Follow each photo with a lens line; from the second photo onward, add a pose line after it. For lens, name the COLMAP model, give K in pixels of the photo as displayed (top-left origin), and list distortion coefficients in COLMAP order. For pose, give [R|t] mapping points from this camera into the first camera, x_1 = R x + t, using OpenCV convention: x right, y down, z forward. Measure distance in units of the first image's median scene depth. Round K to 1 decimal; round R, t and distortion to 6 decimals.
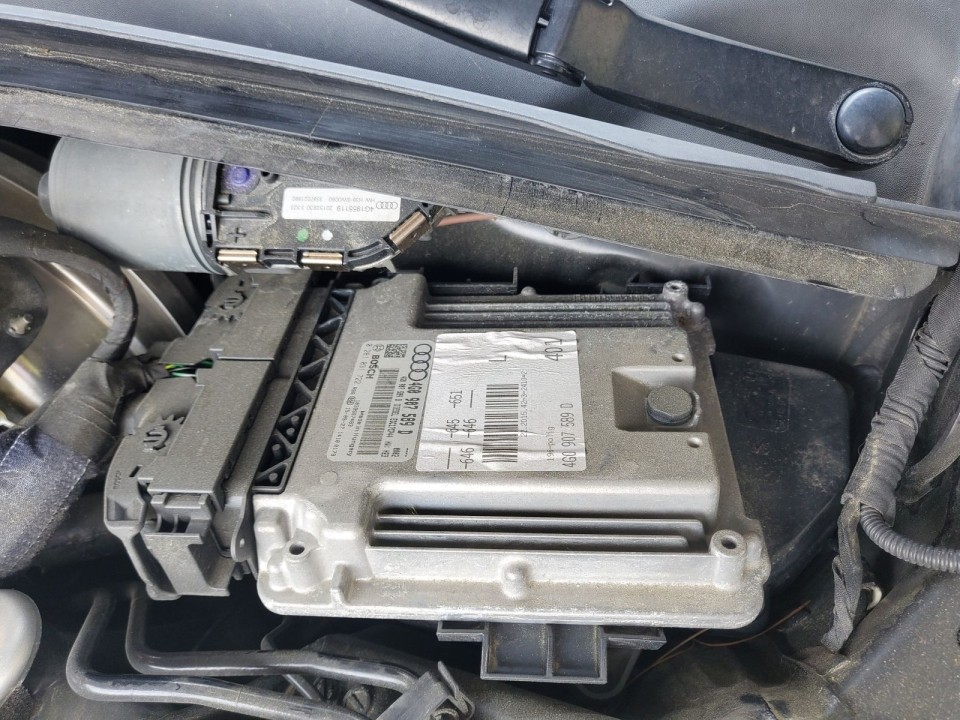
lens RADIAL K [[769.0, 0, 475.0], [0, 769.0, 349.0], [0, 0, 1]] dist [-0.073968, 0.113231]
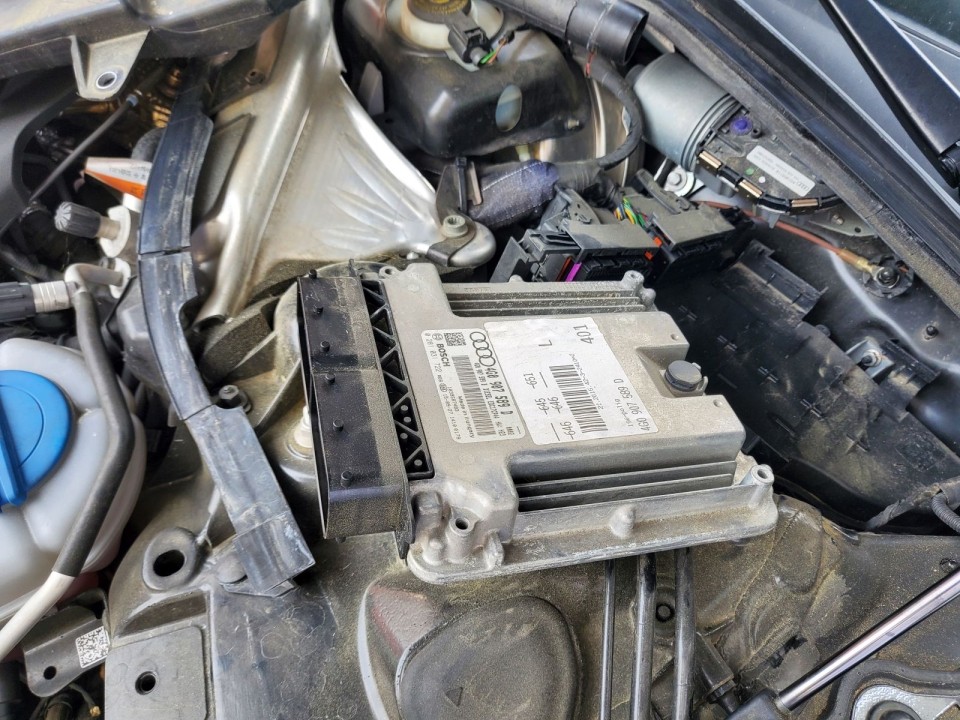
lens RADIAL K [[769.0, 0, 475.0], [0, 769.0, 349.0], [0, 0, 1]] dist [-0.073968, 0.113231]
pose [[0.732660, 0.626293, -0.266395, 0.027434], [-0.644095, 0.764507, 0.025911, 0.511827], [0.219888, 0.152600, 0.963516, -0.724741]]
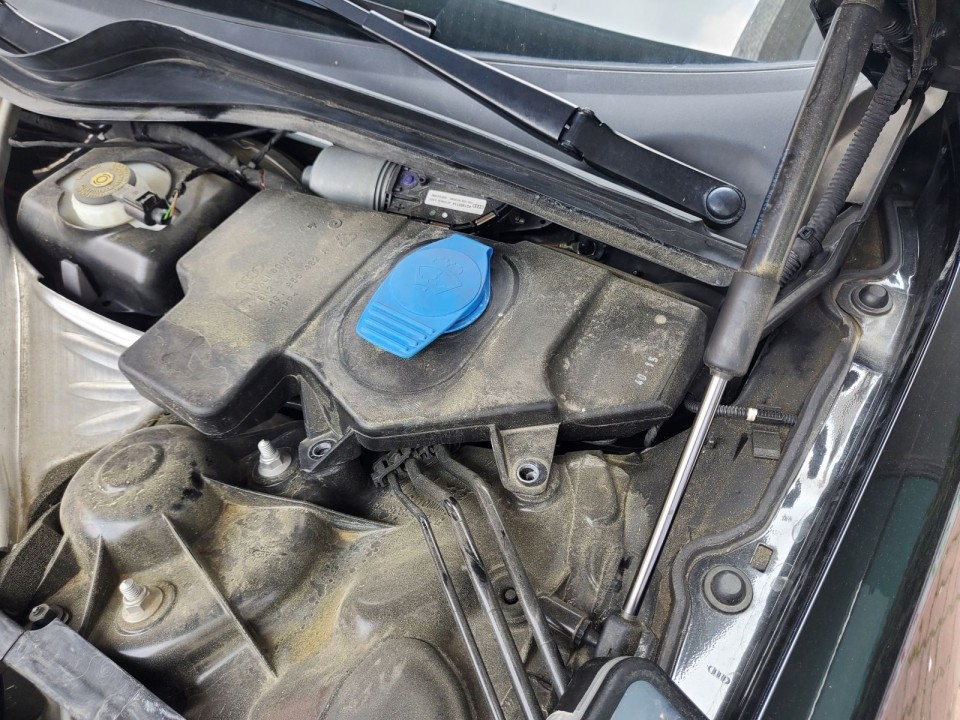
lens RADIAL K [[769.0, 0, 475.0], [0, 769.0, 349.0], [0, 0, 1]] dist [-0.073968, 0.113231]
pose [[0.968859, 0.206371, -0.136830, 0.218841], [-0.229528, 0.955823, -0.183628, 0.517881], [0.092890, 0.209316, 0.973426, -0.818999]]
